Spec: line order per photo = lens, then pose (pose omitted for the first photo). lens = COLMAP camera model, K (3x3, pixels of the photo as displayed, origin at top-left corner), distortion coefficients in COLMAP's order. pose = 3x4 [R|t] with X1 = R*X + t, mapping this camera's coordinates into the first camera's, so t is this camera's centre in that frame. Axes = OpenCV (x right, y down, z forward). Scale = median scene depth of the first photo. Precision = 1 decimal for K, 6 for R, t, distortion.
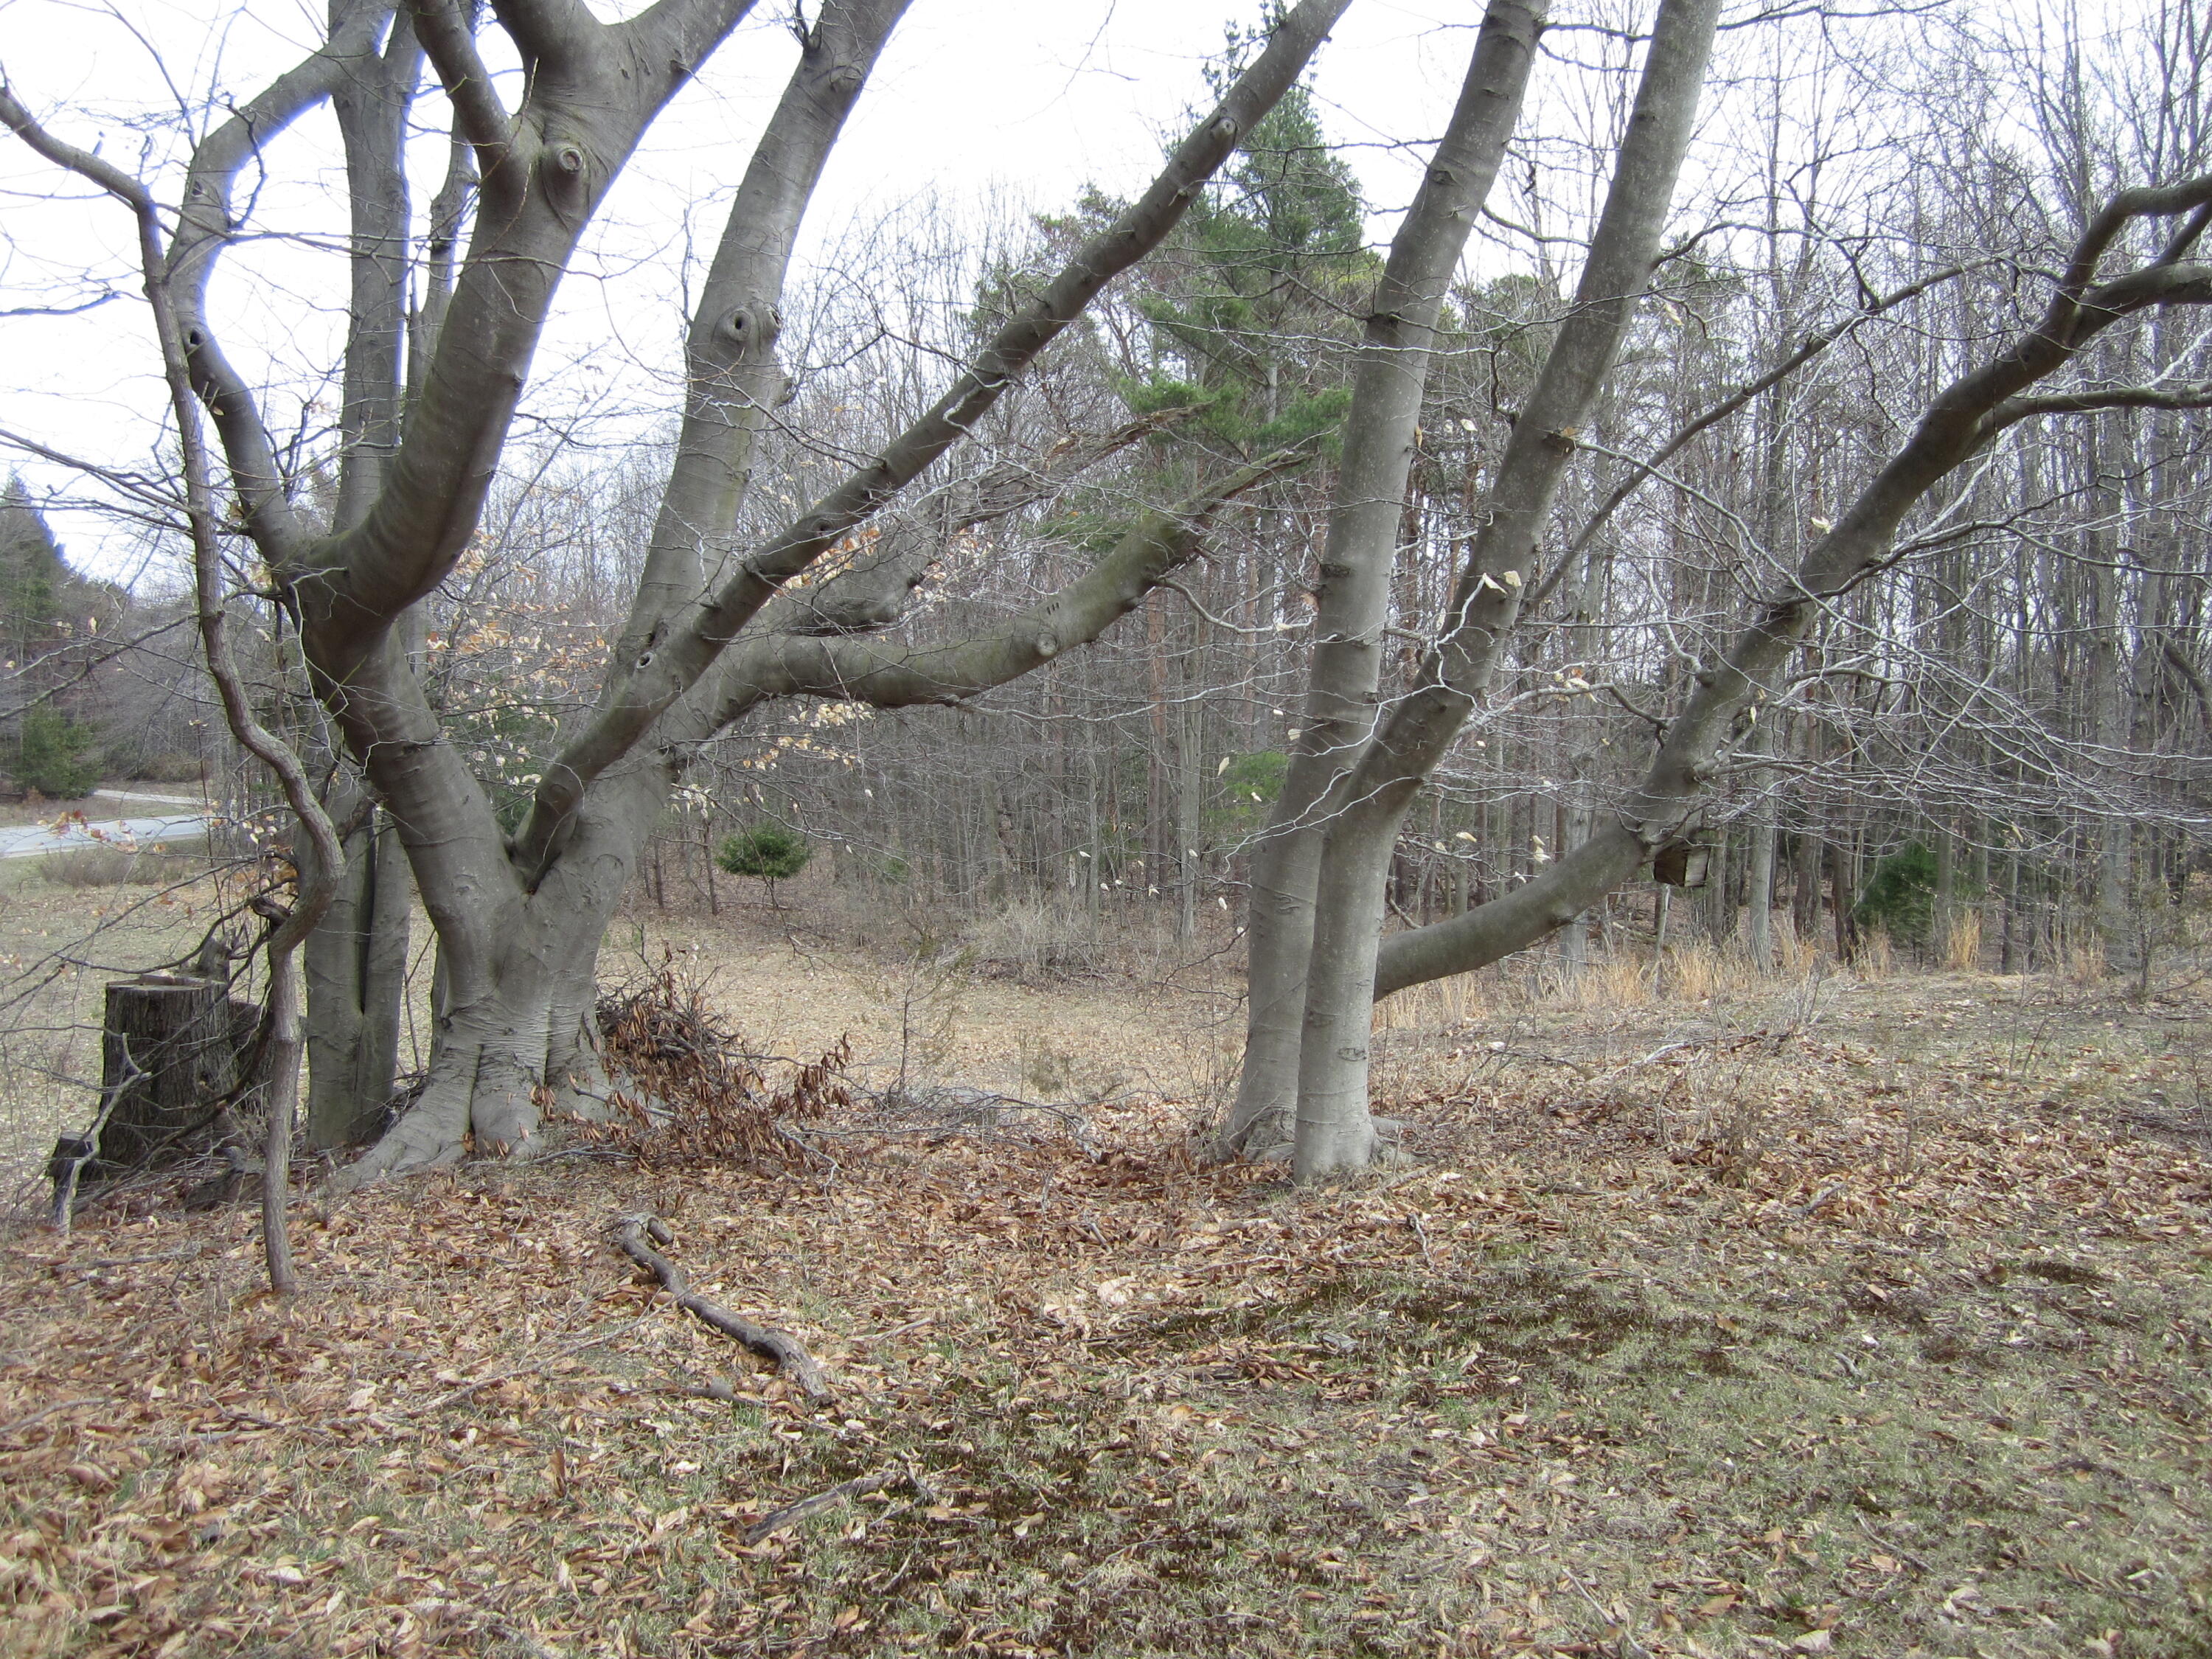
lens RADIAL K [[1816.9, 0, 1111.2], [0, 1816.9, 832.7], [0, 0, 1]] dist [-0.058613, 0.030456]
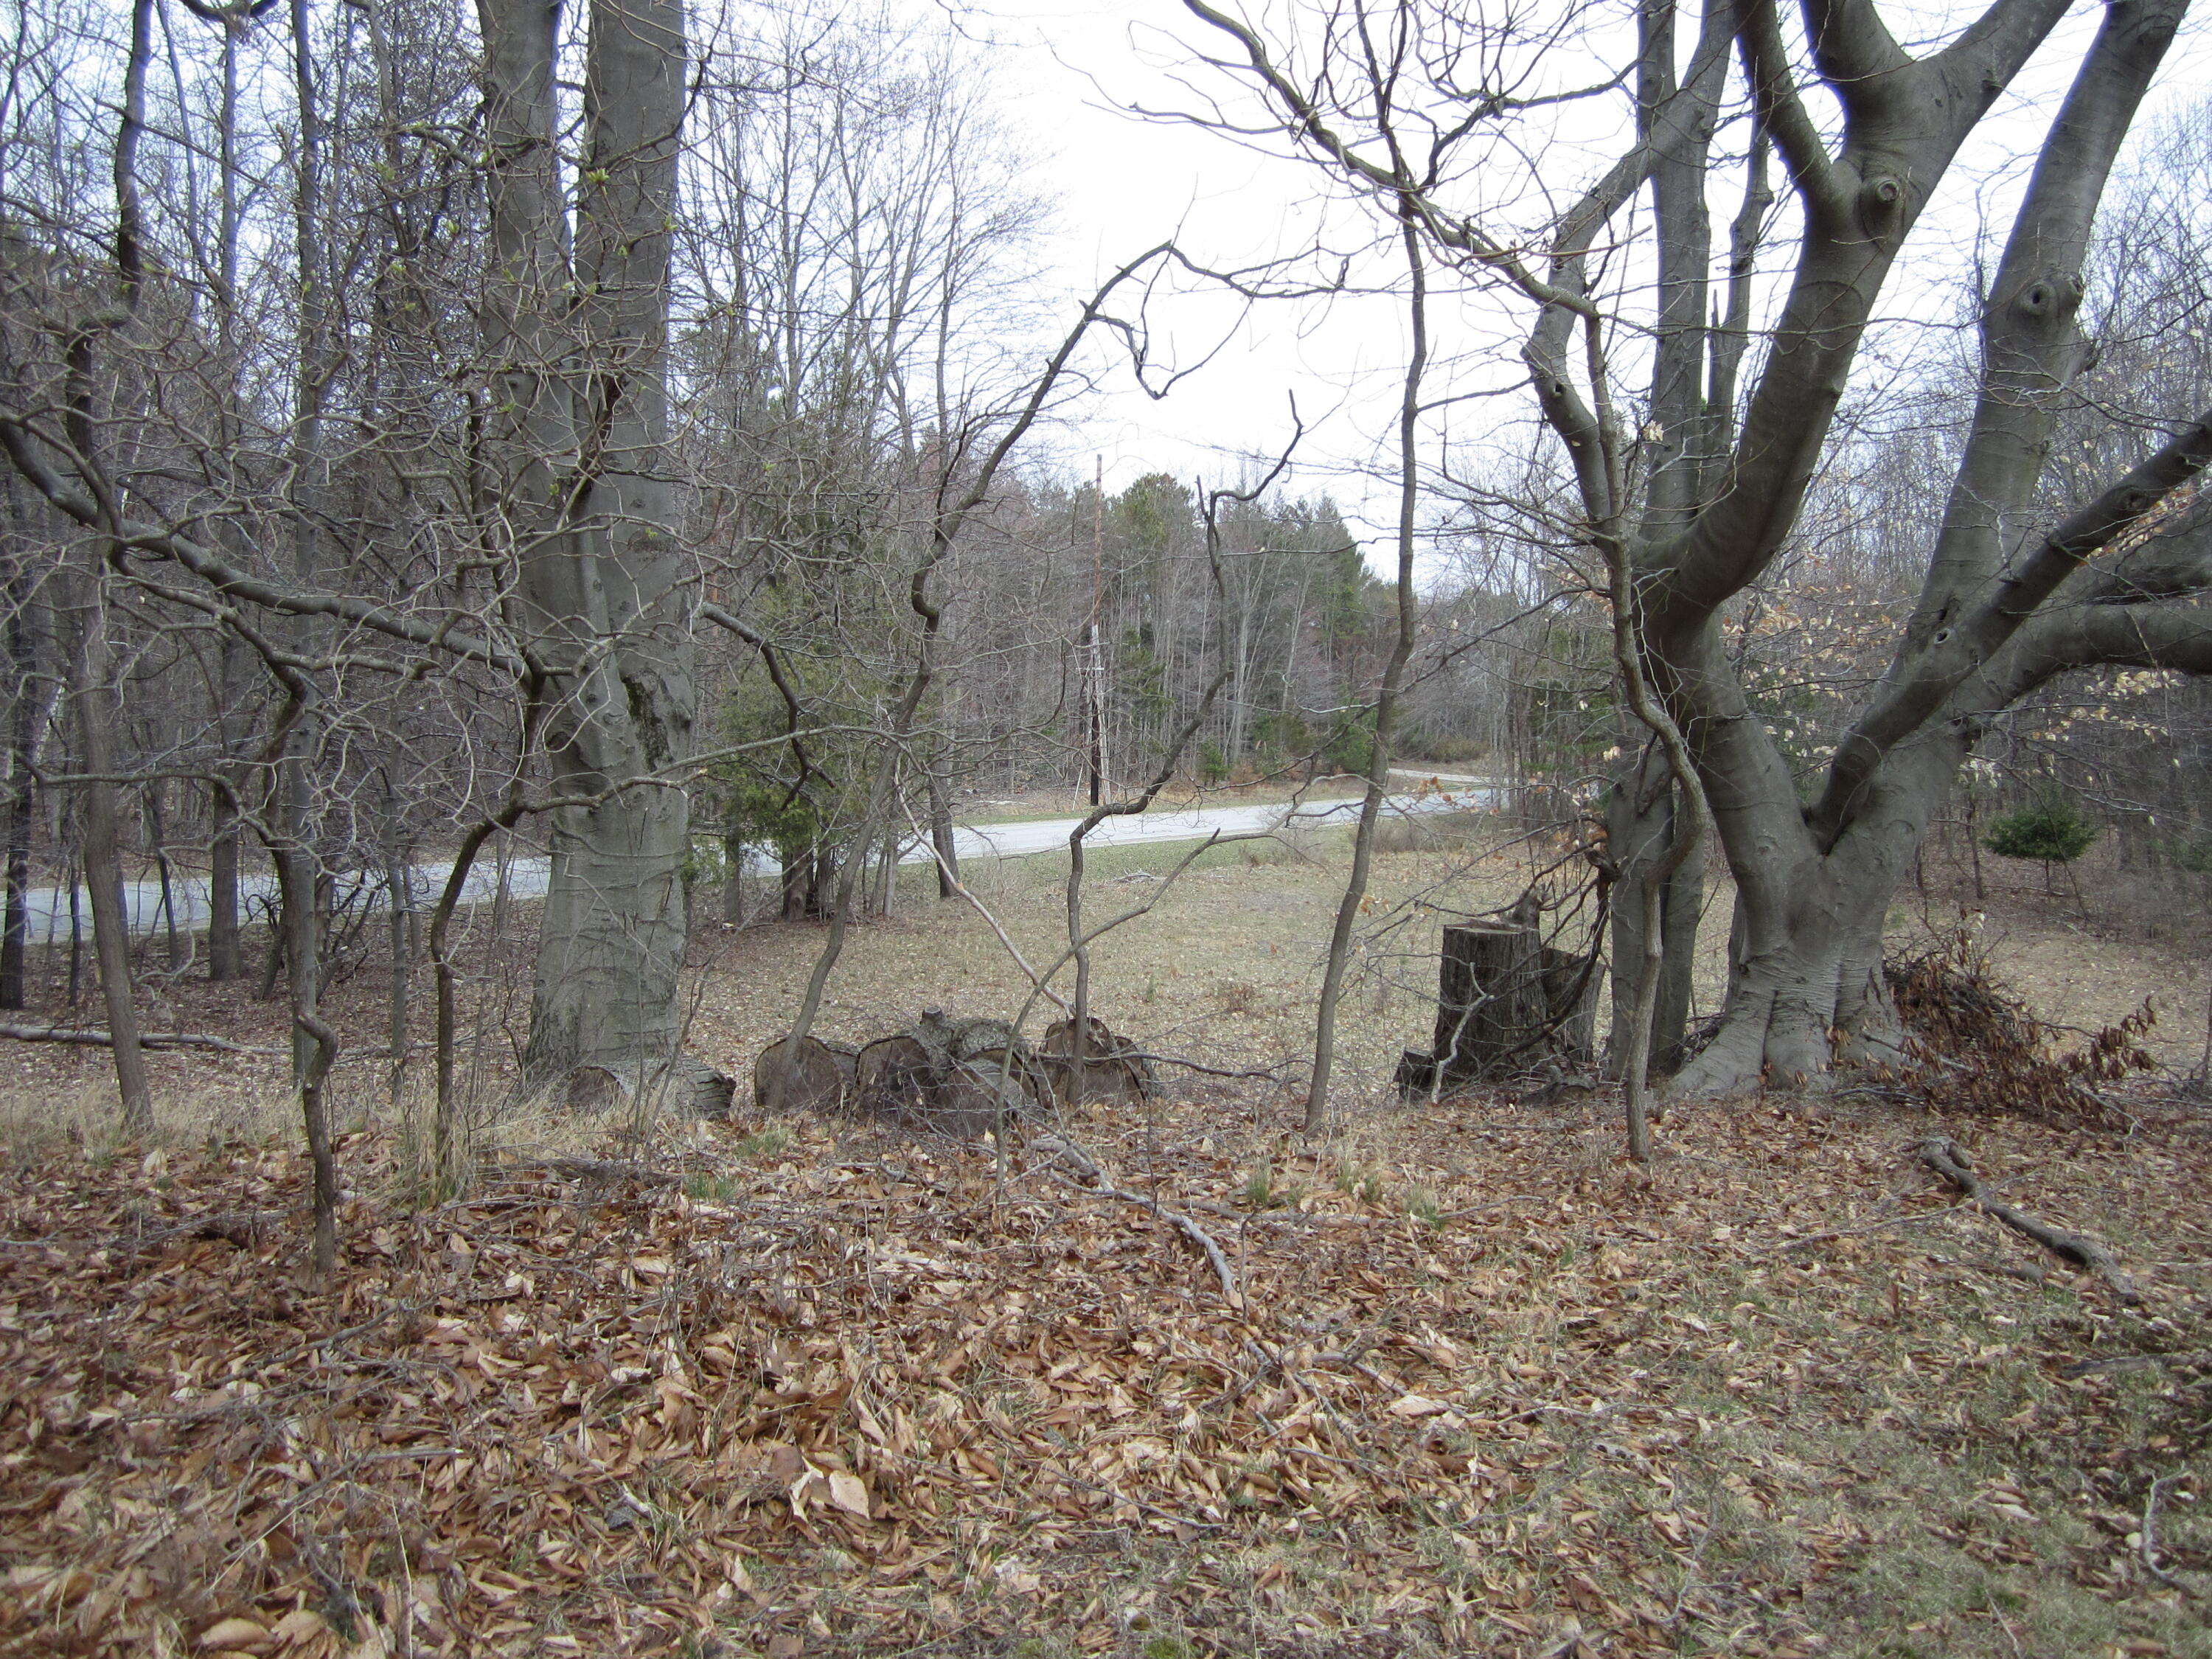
lens RADIAL K [[1816.9, 0, 1111.2], [0, 1816.9, 832.7], [0, 0, 1]] dist [-0.058613, 0.030456]
pose [[0.787361, 0.019587, -0.616181, 0.015536], [-0.012749, 0.999799, 0.015491, 0.017375], [0.616361, -0.004341, 0.787452, -0.224441]]
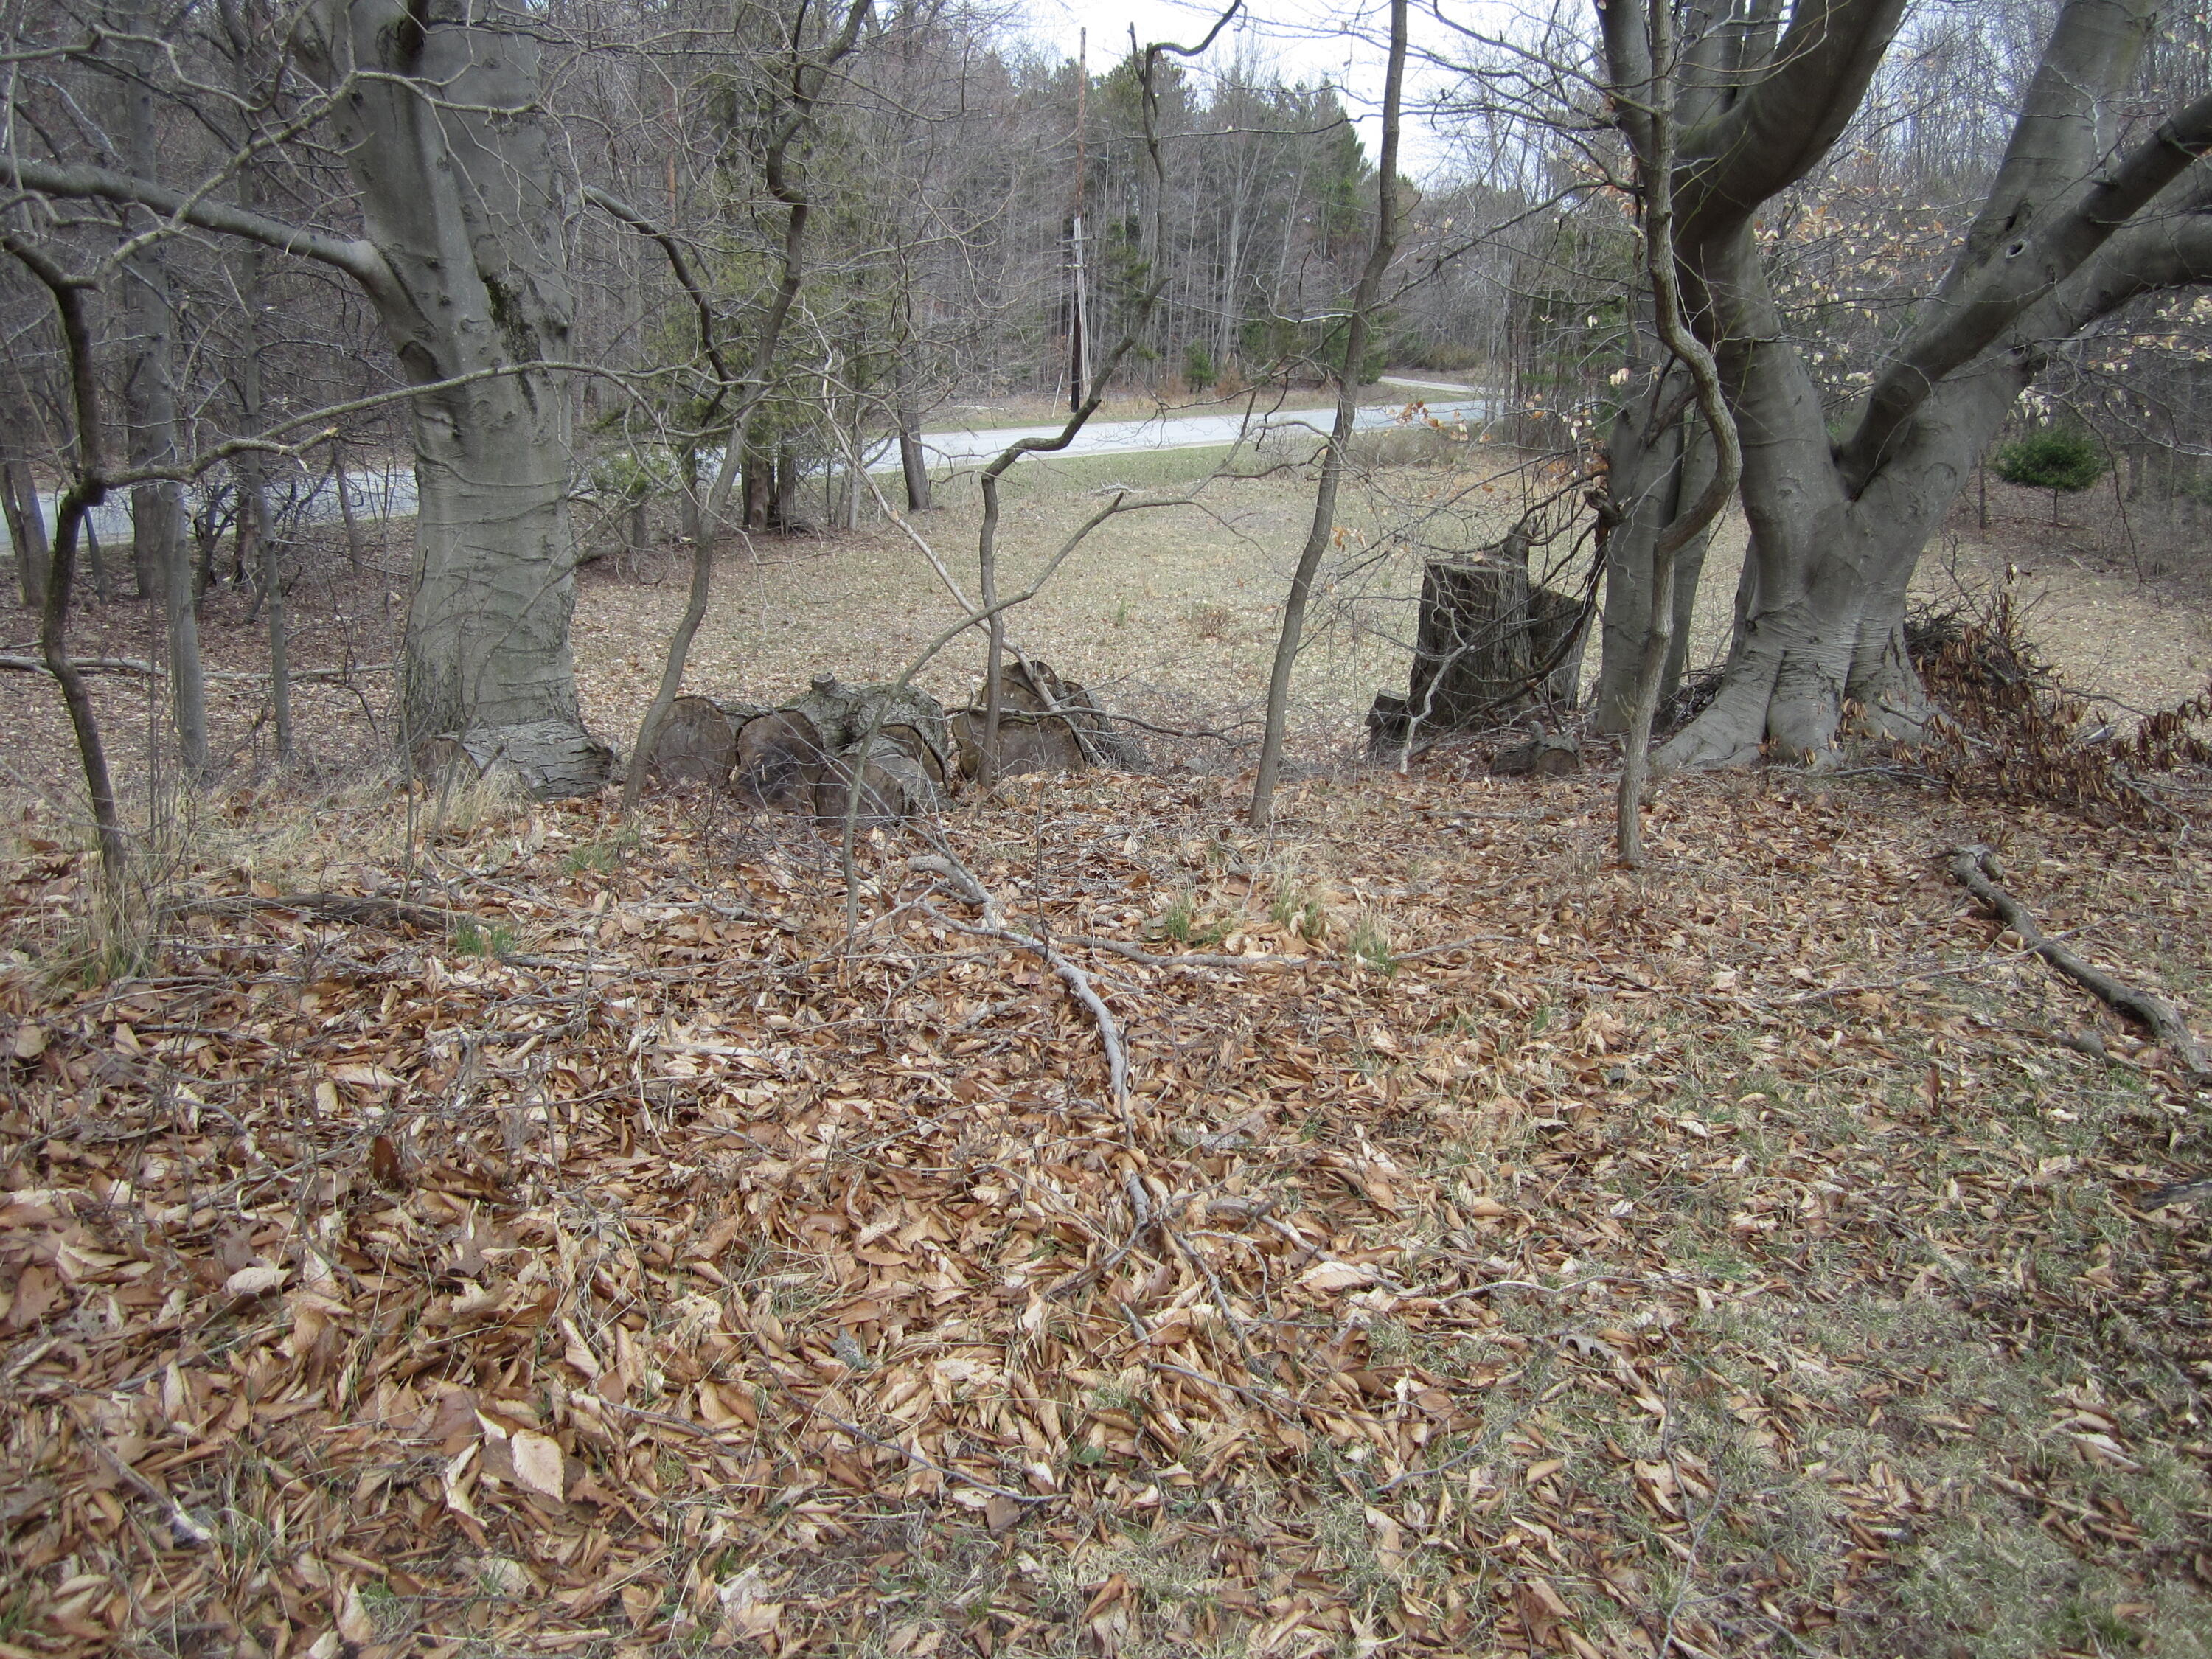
lens RADIAL K [[1816.9, 0, 1111.2], [0, 1816.9, 832.7], [0, 0, 1]] dist [-0.058613, 0.030456]
pose [[0.791850, 0.158083, -0.589902, -0.076299], [-0.024953, 0.973486, 0.227381, -0.003635], [0.610206, -0.165332, 0.774799, -0.033007]]
